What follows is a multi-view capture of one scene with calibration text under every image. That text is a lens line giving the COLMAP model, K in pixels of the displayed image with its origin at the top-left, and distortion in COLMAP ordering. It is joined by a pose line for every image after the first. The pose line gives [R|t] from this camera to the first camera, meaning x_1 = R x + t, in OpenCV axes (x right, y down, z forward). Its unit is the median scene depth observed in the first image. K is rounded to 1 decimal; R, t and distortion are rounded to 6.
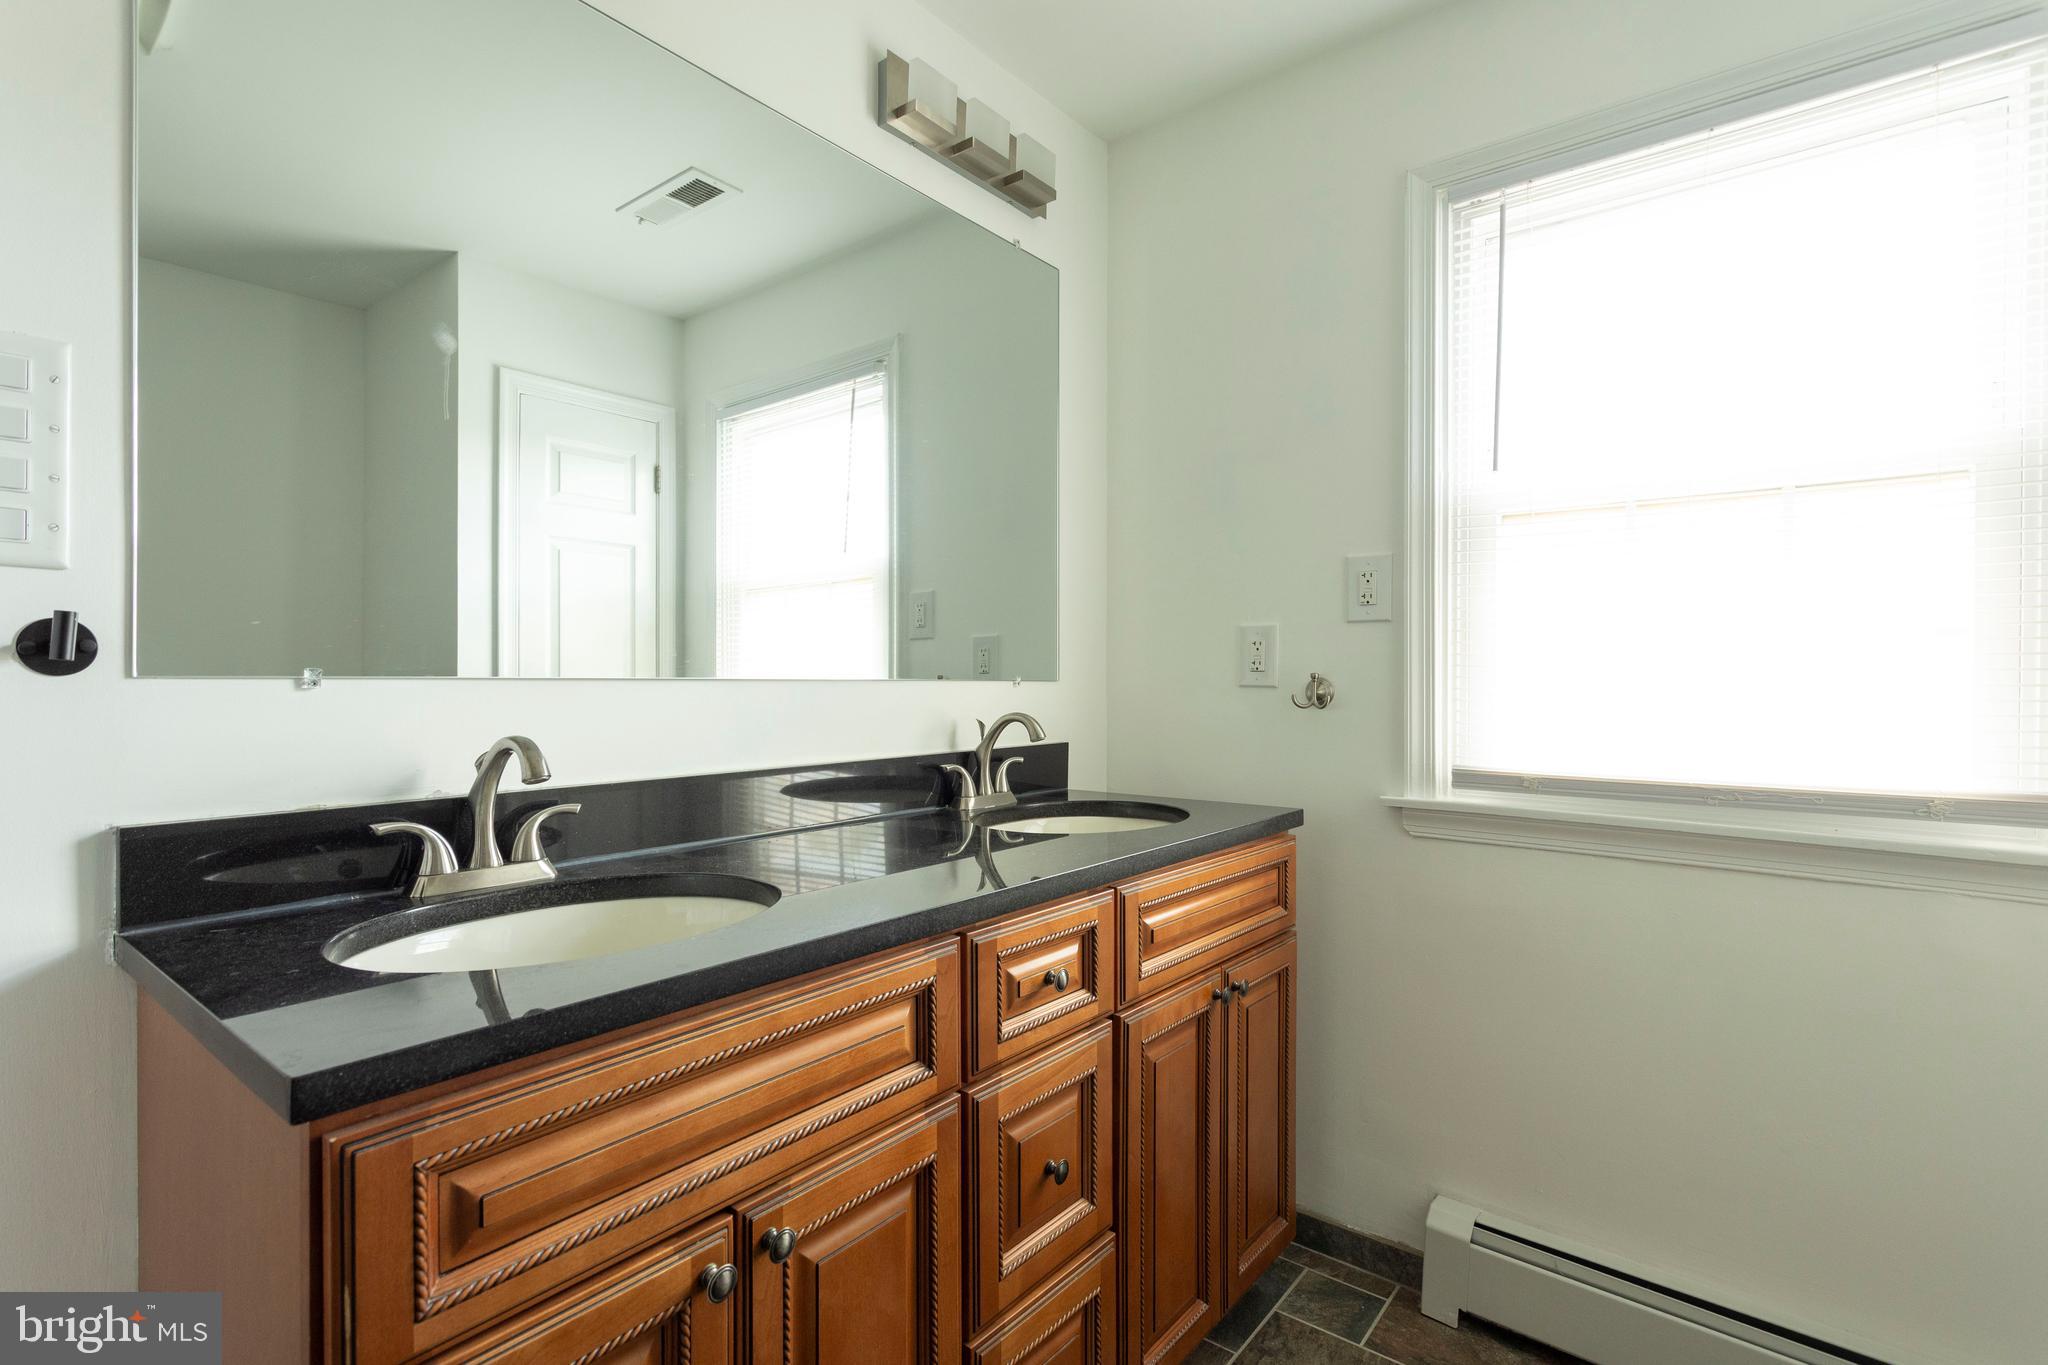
lens RADIAL K [[974.8, 0, 1016.0], [0, 974.8, 678.7], [0, 0, 1]] dist [-0.008371, 0.014483]
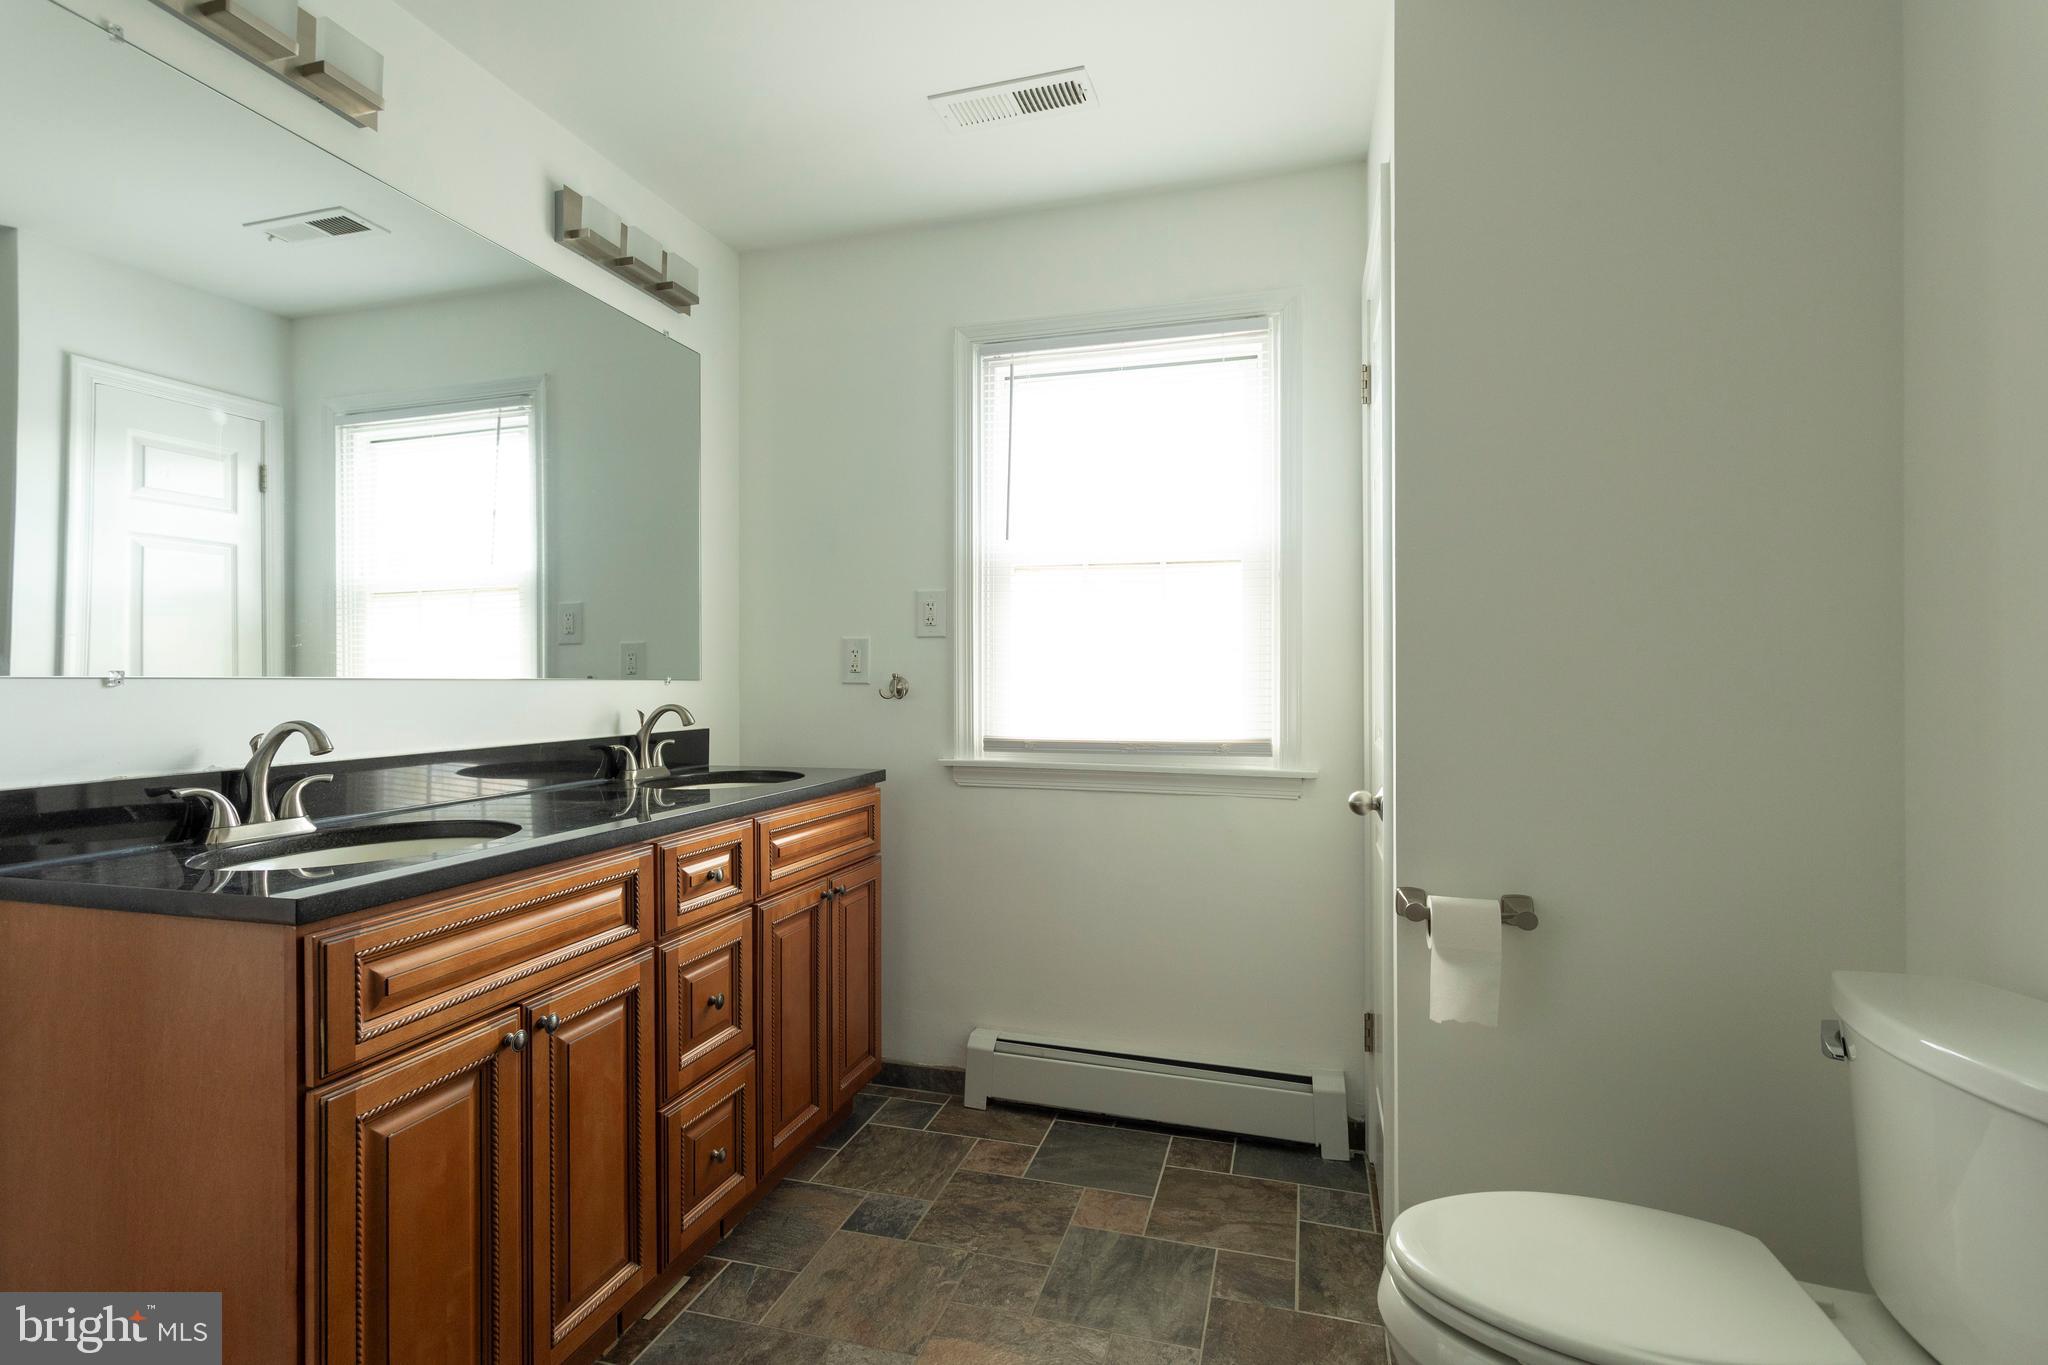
lens RADIAL K [[974.8, 0, 1016.0], [0, 974.8, 678.7], [0, 0, 1]] dist [-0.008371, 0.014483]
pose [[0.926416, -0.002924, 0.376491, -0.074180], [0.003484, 0.999994, -0.000807, 0.004096], [-0.376487, 0.002059, 0.926420, -0.453290]]
